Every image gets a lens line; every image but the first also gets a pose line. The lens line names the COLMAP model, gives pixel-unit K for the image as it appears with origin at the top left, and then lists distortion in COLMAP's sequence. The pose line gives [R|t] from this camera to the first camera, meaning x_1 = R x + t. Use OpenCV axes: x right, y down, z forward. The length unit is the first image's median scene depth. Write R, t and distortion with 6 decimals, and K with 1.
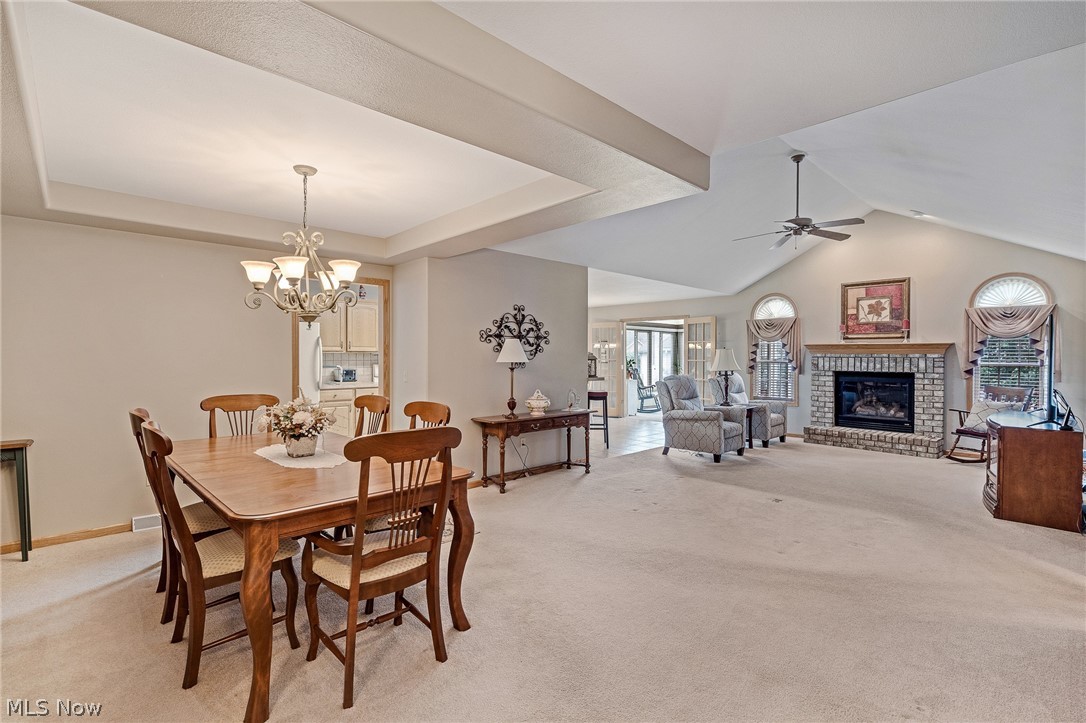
lens RADIAL K [[497.3, 0, 541.4], [0, 497.3, 358.9], [0, 0, 1]] dist [-0.002913, 0.000422]
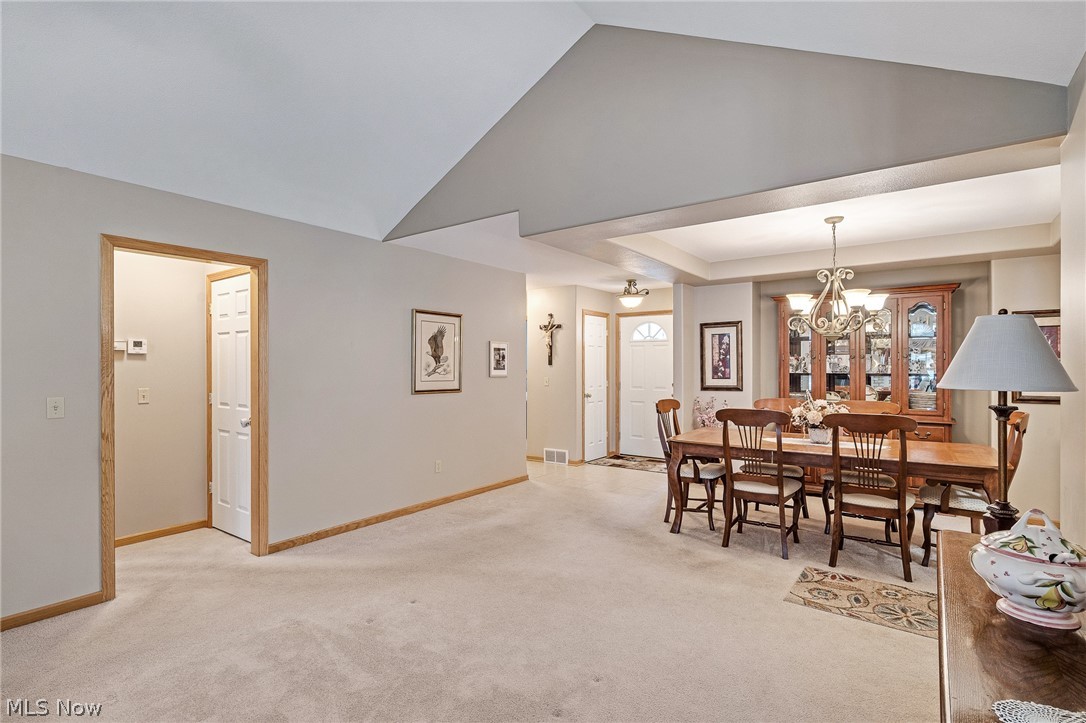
lens RADIAL K [[526.2, 0, 544.3], [0, 526.2, 370.7], [0, 0, 1]] dist [-0.005696, 0.002211]
pose [[-0.981487, -0.000494, -0.191529, 0.213559], [-0.003228, 0.999897, 0.013967, -0.006792], [0.191502, 0.014327, -0.981388, 0.945958]]
